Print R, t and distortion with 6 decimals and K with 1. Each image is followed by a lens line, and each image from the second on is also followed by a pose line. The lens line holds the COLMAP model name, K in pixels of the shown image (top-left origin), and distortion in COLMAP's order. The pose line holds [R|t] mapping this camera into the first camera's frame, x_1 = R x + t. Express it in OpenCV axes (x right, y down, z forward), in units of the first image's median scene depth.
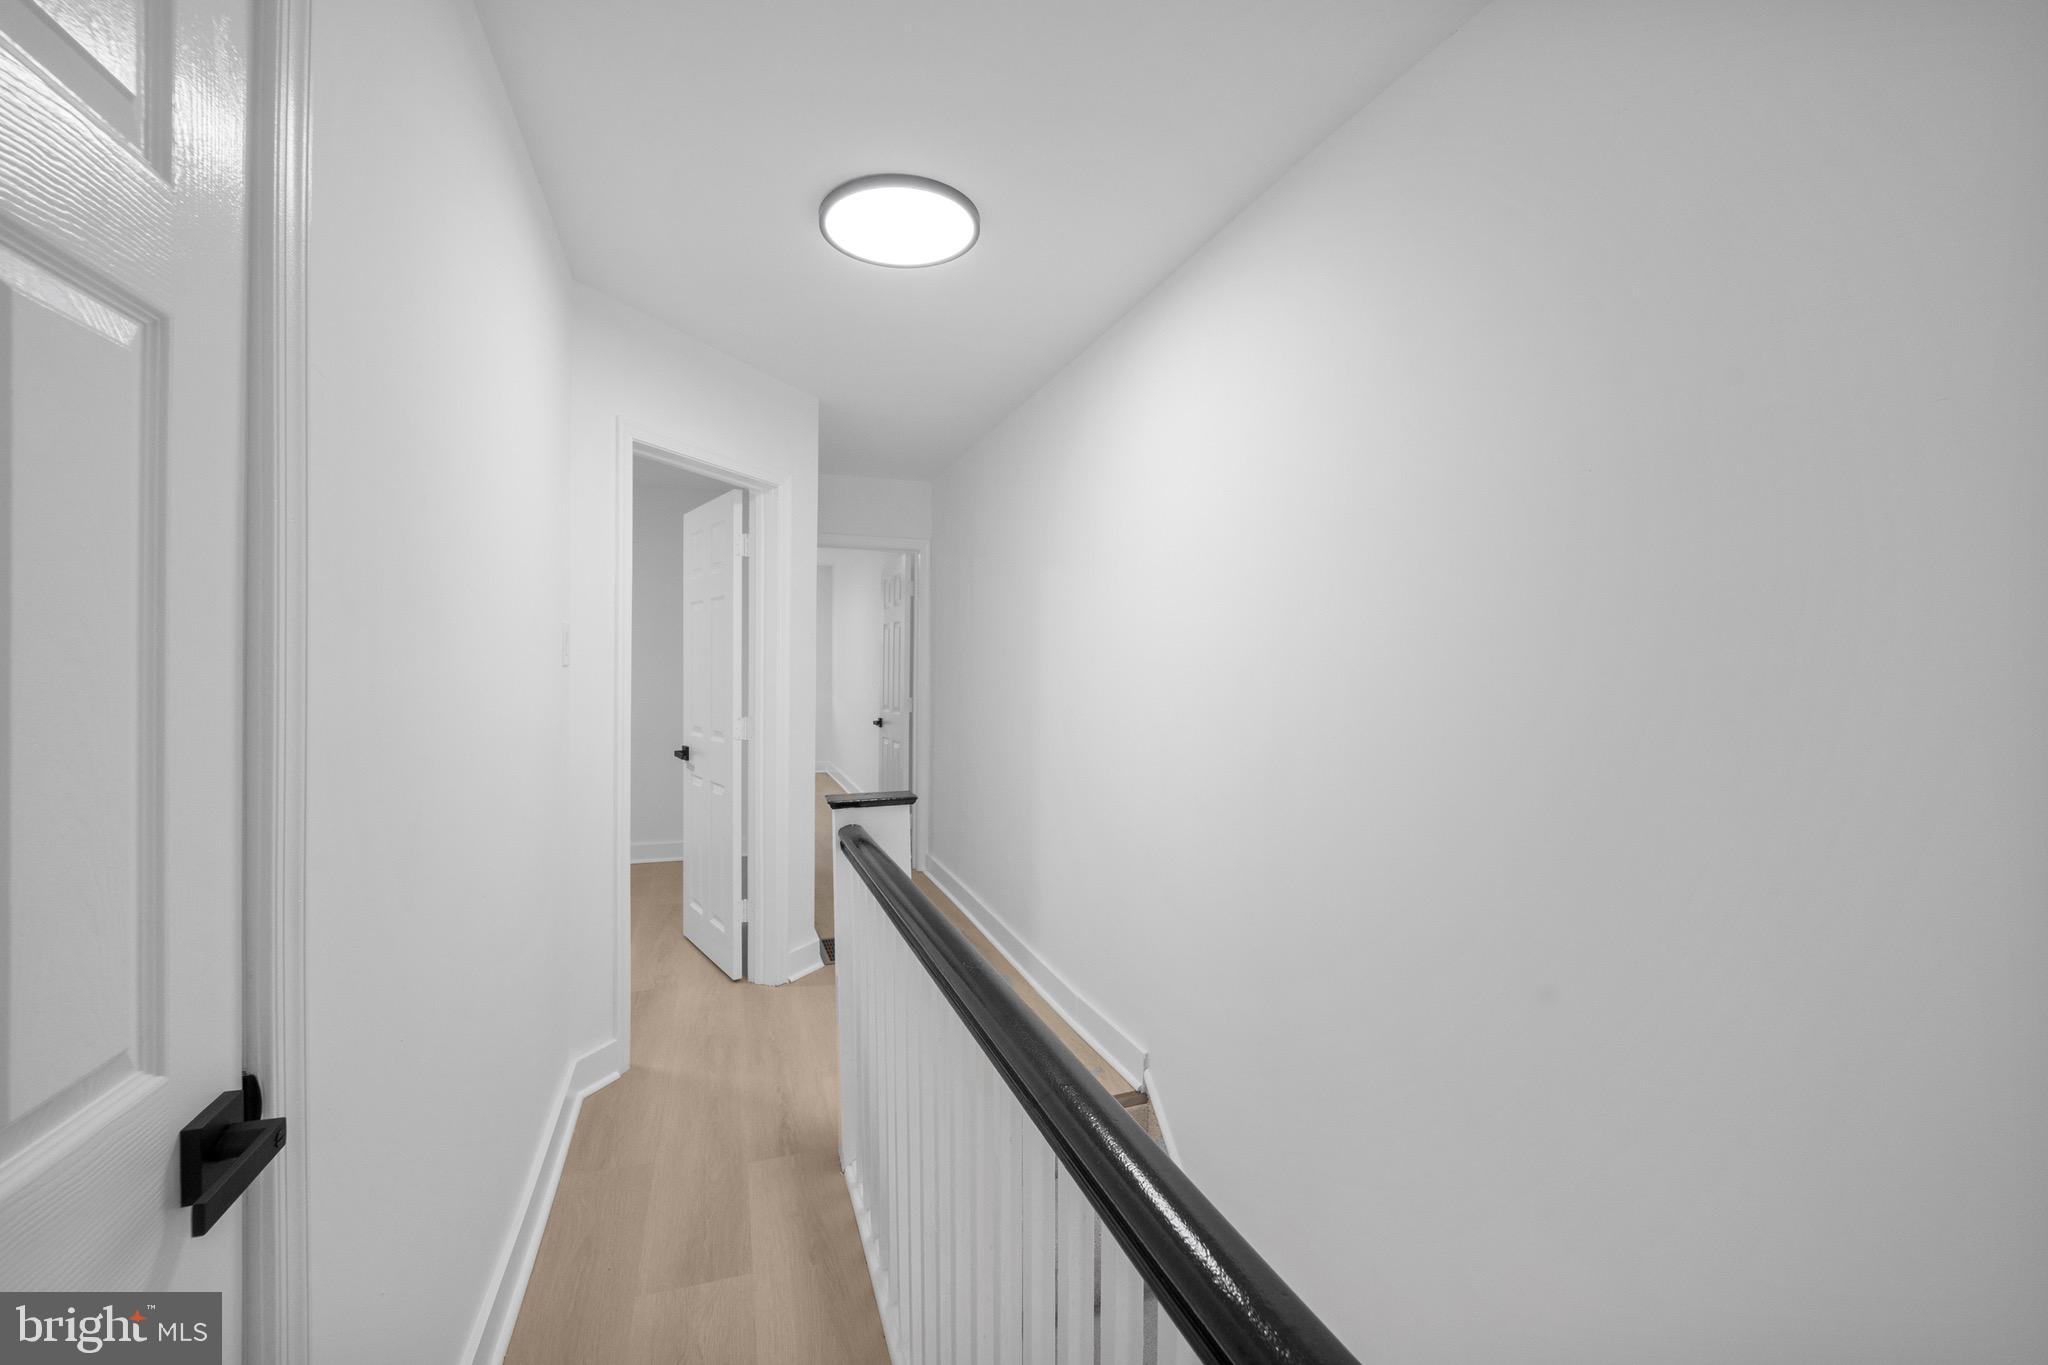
lens RADIAL K [[840.4, 0, 1029.6], [0, 840.4, 674.6], [0, 0, 1]] dist [0.001891, 0.000262]
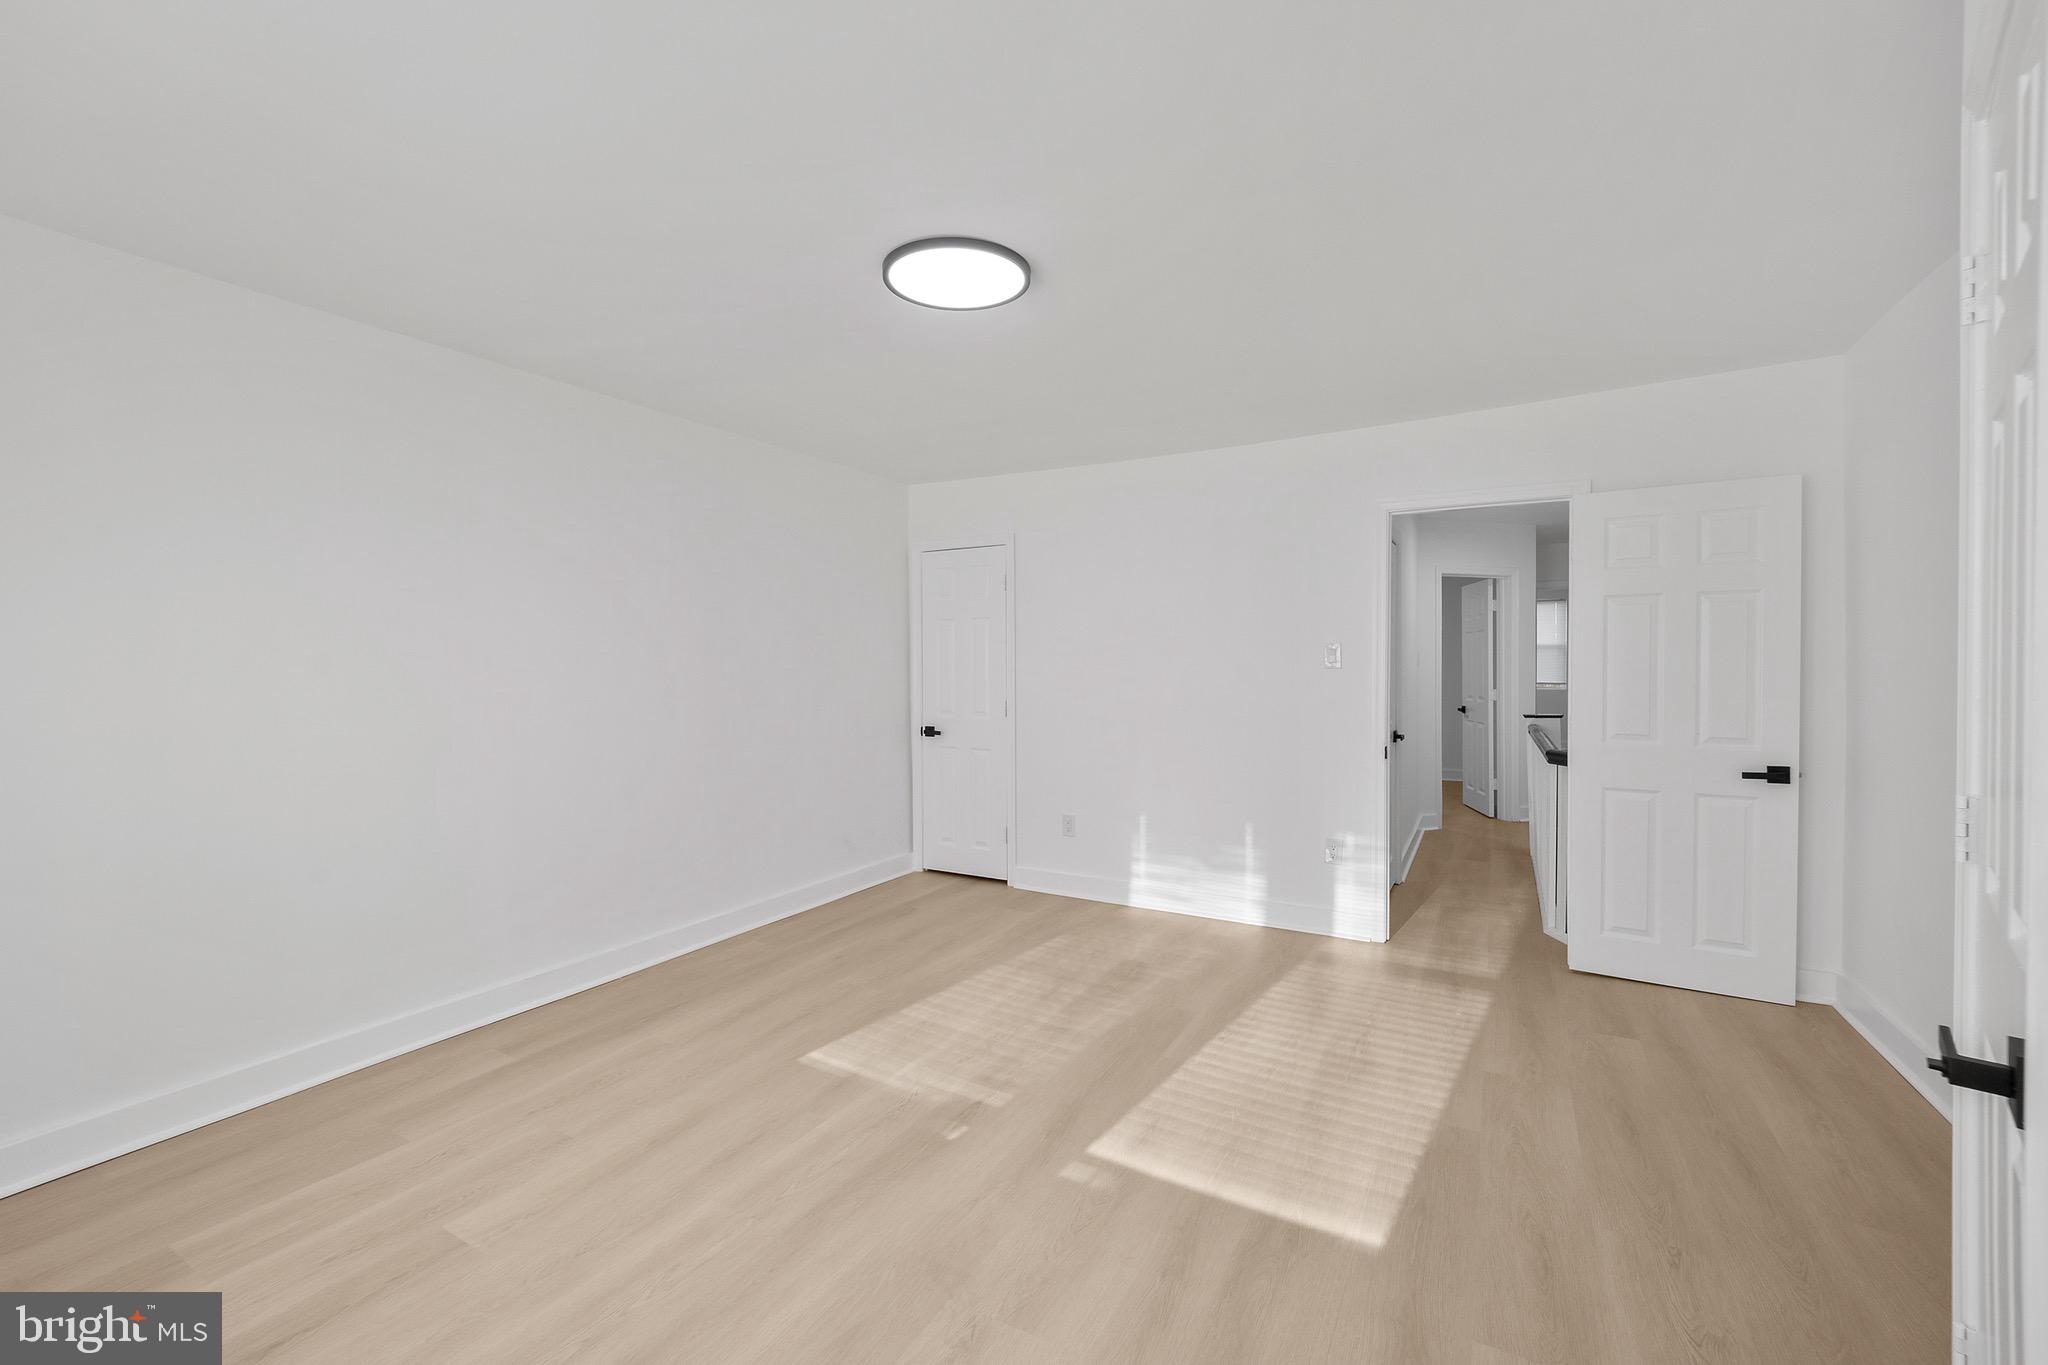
lens RADIAL K [[840.4, 0, 1012.0], [0, 840.4, 687.0], [0, 0, 1]] dist [0.001891, 0.000262]
pose [[0.639539, -0.003933, -0.768749, 0.483921], [0.006890, 0.999976, 0.000615, 0.034558], [0.768728, -0.005690, 0.639550, -1.212581]]
